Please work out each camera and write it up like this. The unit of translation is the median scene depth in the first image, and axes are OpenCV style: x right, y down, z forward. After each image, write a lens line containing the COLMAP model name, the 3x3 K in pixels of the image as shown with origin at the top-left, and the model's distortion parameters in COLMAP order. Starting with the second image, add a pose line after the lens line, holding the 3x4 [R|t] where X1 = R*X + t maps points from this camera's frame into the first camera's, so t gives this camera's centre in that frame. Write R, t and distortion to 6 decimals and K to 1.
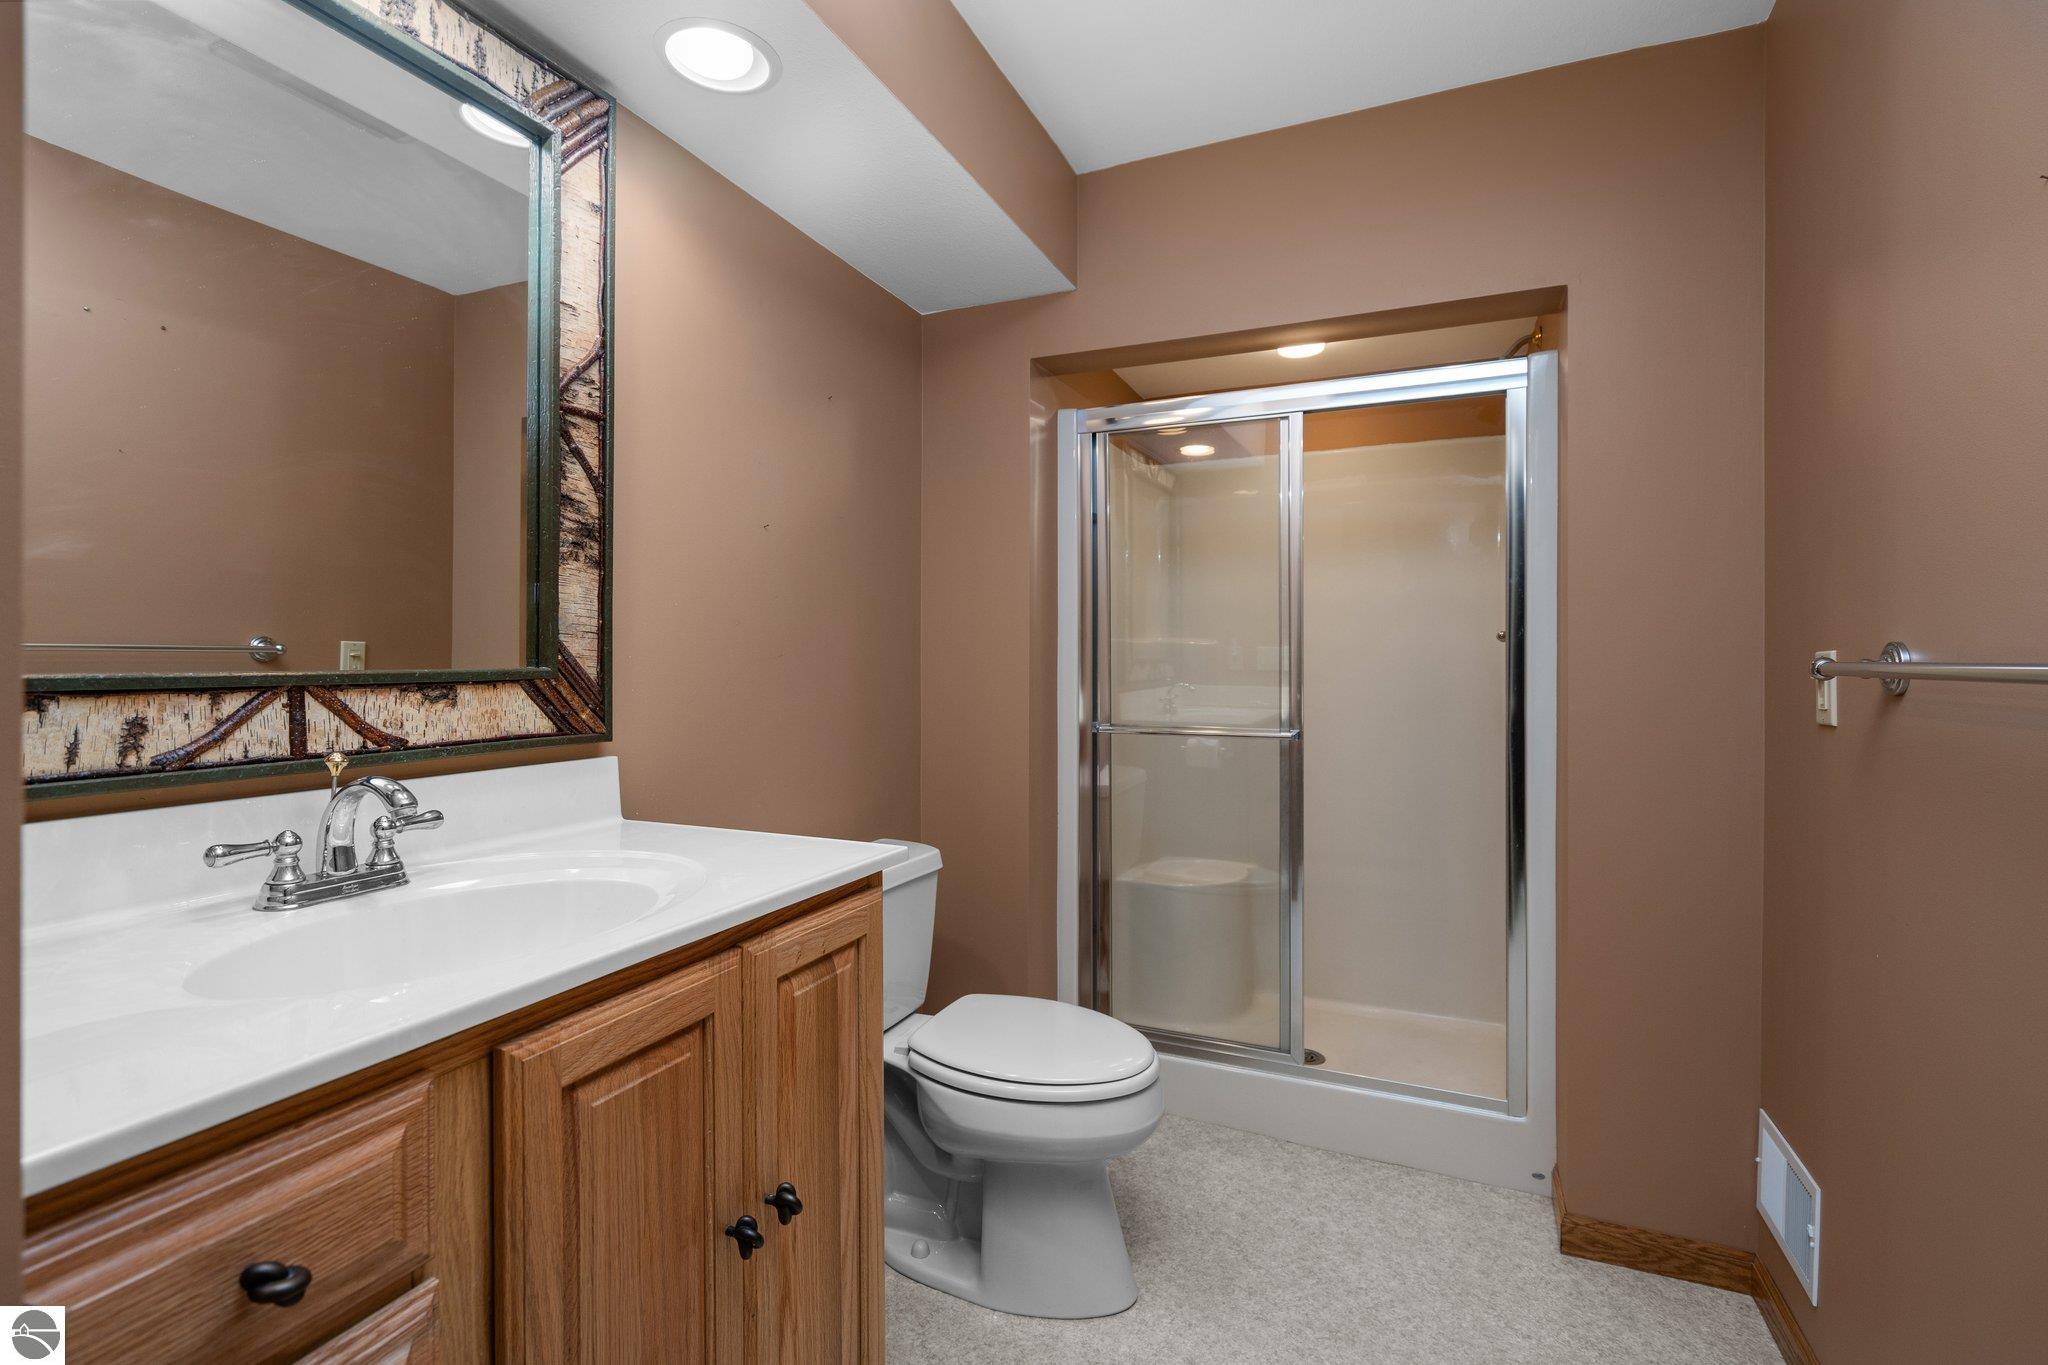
lens RADIAL K [[936.7, 0, 1021.2], [0, 936.7, 652.5], [0, 0, 1]] dist [-0.000764, 0.000011]
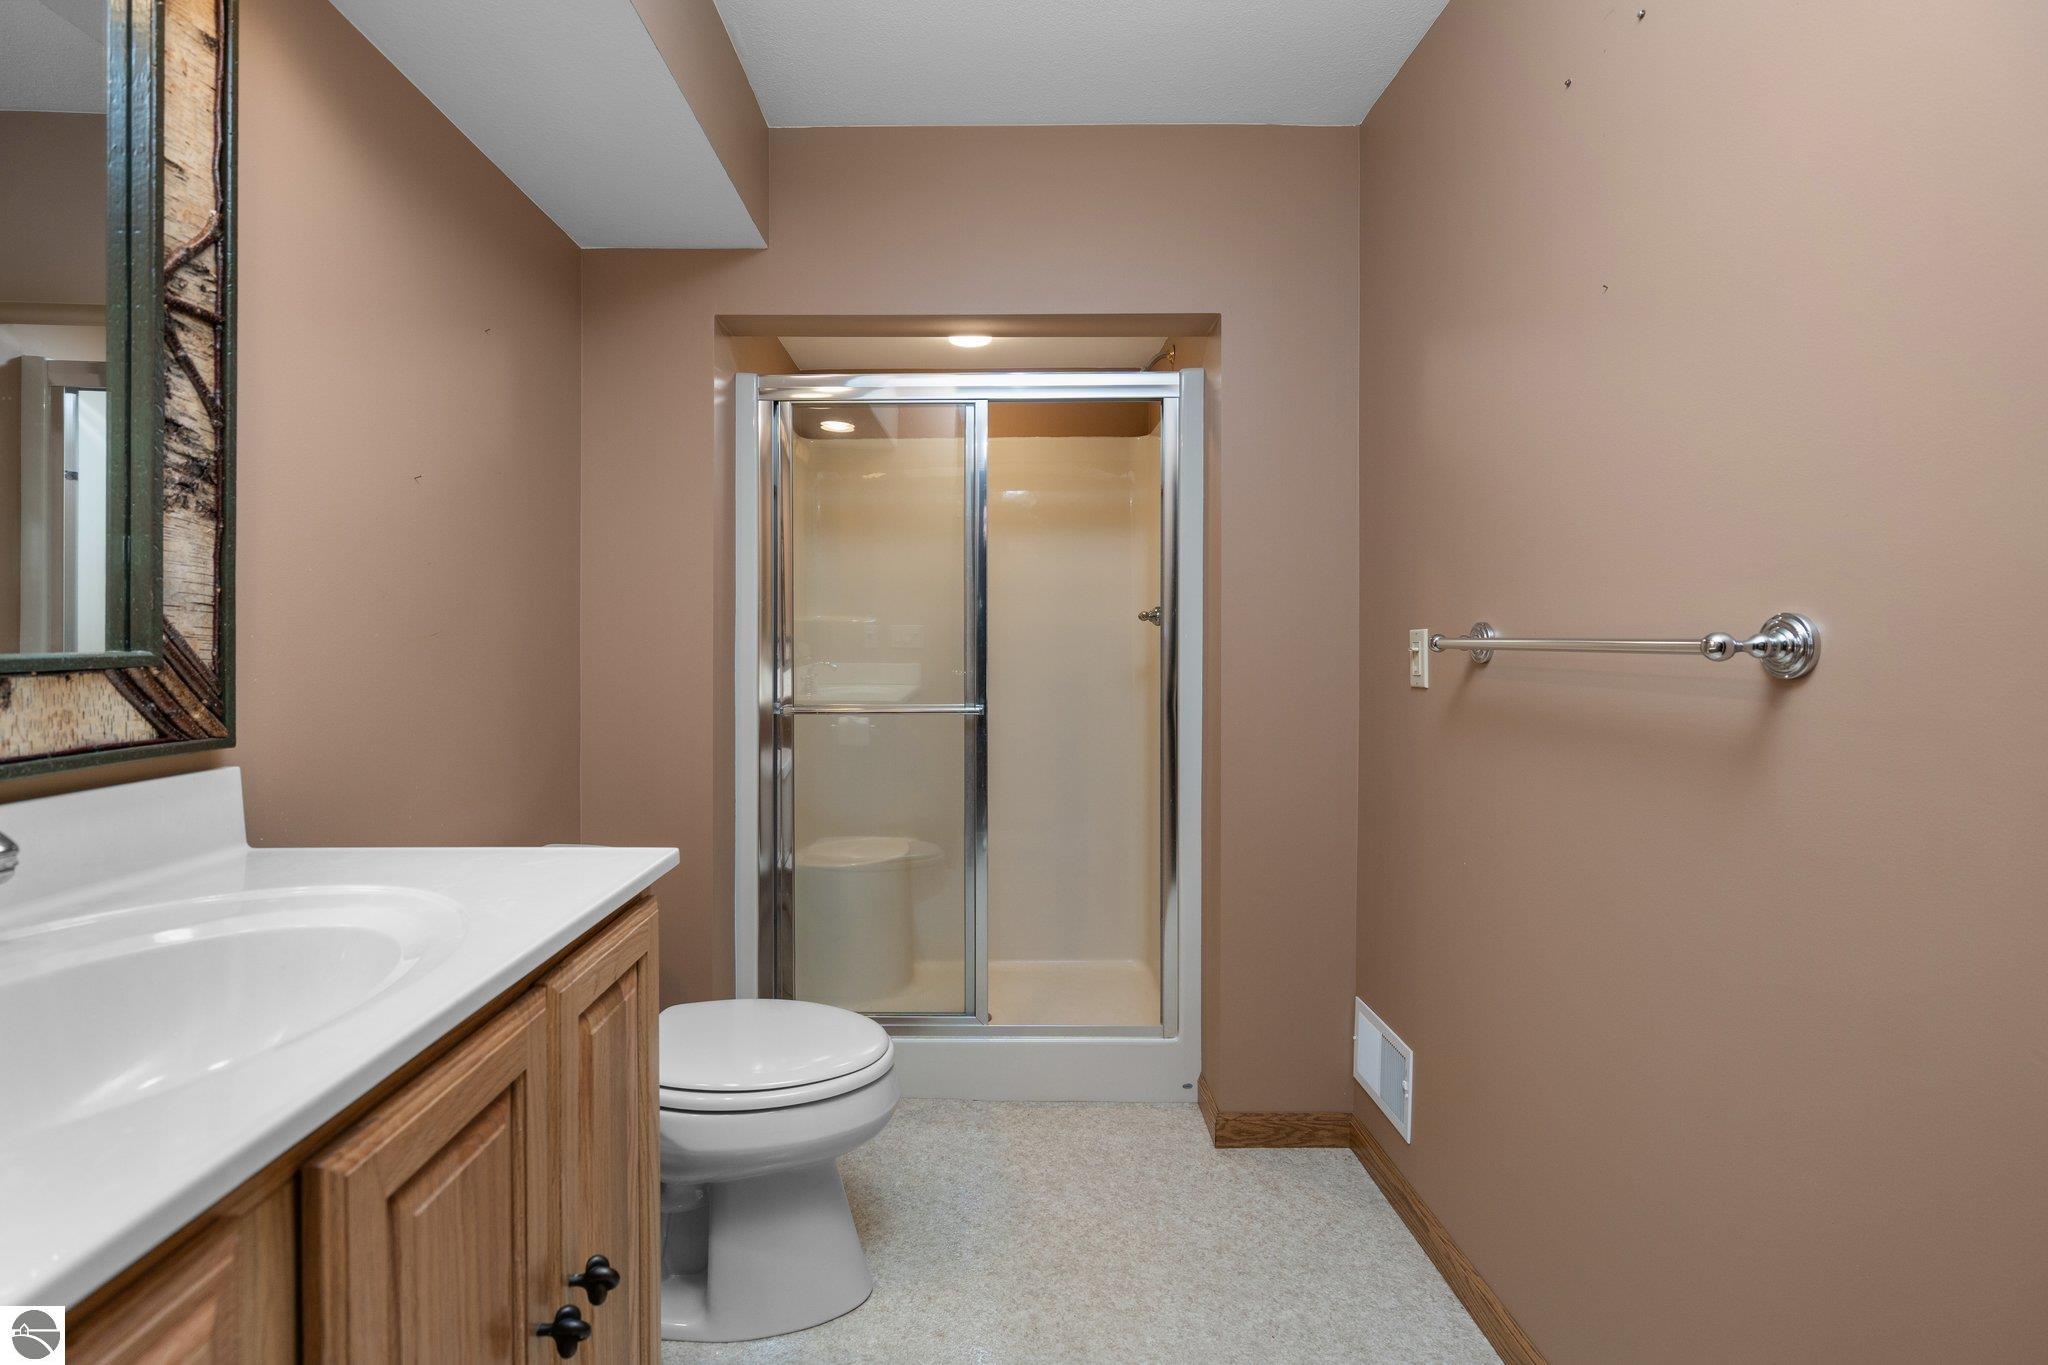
lens RADIAL K [[942.3, 0, 989.3], [0, 942.3, 634.8], [0, 0, 1]] dist [-0.001566, 0.000010]
pose [[0.917154, -0.001919, 0.398529, -0.180754], [0.000247, 0.999991, 0.004245, 0.000187], [-0.398533, -0.003795, 0.917146, 0.053398]]
